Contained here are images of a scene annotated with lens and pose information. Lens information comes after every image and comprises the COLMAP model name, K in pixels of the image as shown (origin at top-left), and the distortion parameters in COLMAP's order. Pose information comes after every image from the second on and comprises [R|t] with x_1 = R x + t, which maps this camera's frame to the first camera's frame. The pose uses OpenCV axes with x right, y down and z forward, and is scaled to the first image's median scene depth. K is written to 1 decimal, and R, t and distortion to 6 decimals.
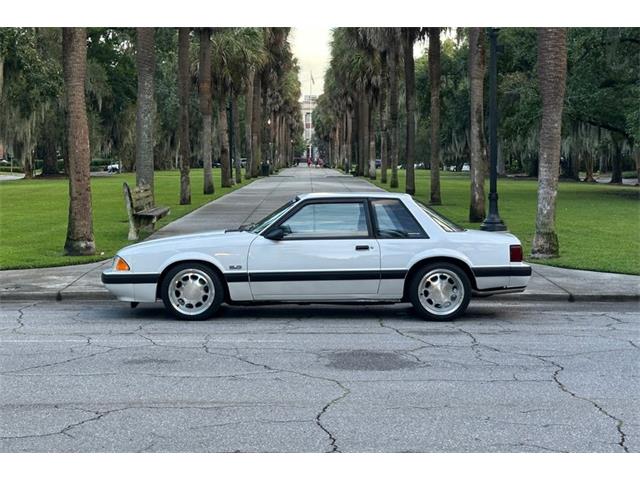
lens RADIAL K [[592.3, 0, 321.5], [0, 592.3, 243.5], [0, 0, 1]] dist [0.064654, 0.000000]
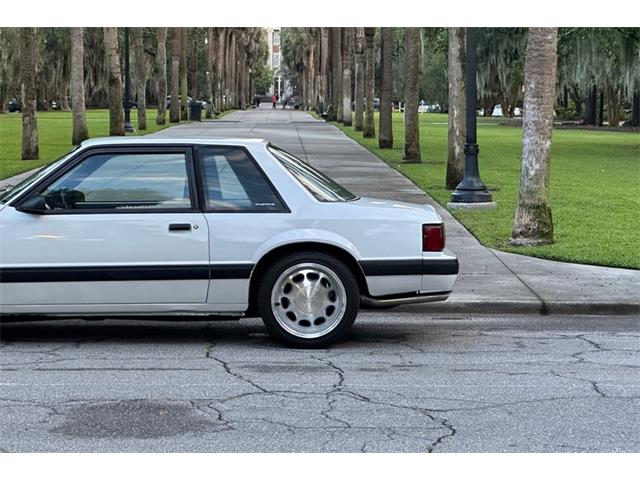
lens RADIAL K [[850.4, 0, 321.9], [0, 850.4, 236.4], [0, 0, 1]] dist [0.046705, 0.000000]
pose [[0.999904, 0.005119, 0.012906, 0.139737], [-0.005358, 0.999813, 0.018556, -0.000235], [-0.012809, -0.018623, 0.999745, 0.087091]]
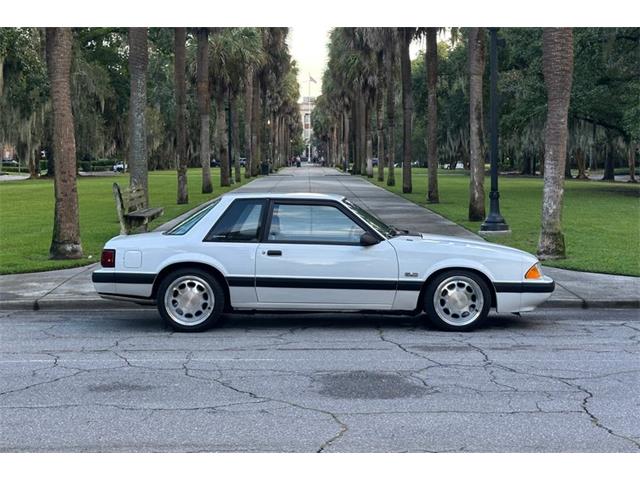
lens RADIAL K [[561.8, 0, 317.9], [0, 561.8, 242.3], [0, 0, 1]] dist [0.055782, 0.012153]
pose [[0.999975, -0.004729, -0.005245, 0.005155], [0.004765, 0.999965, 0.006906, -0.011458], [0.005212, -0.006931, 0.999962, 0.091105]]
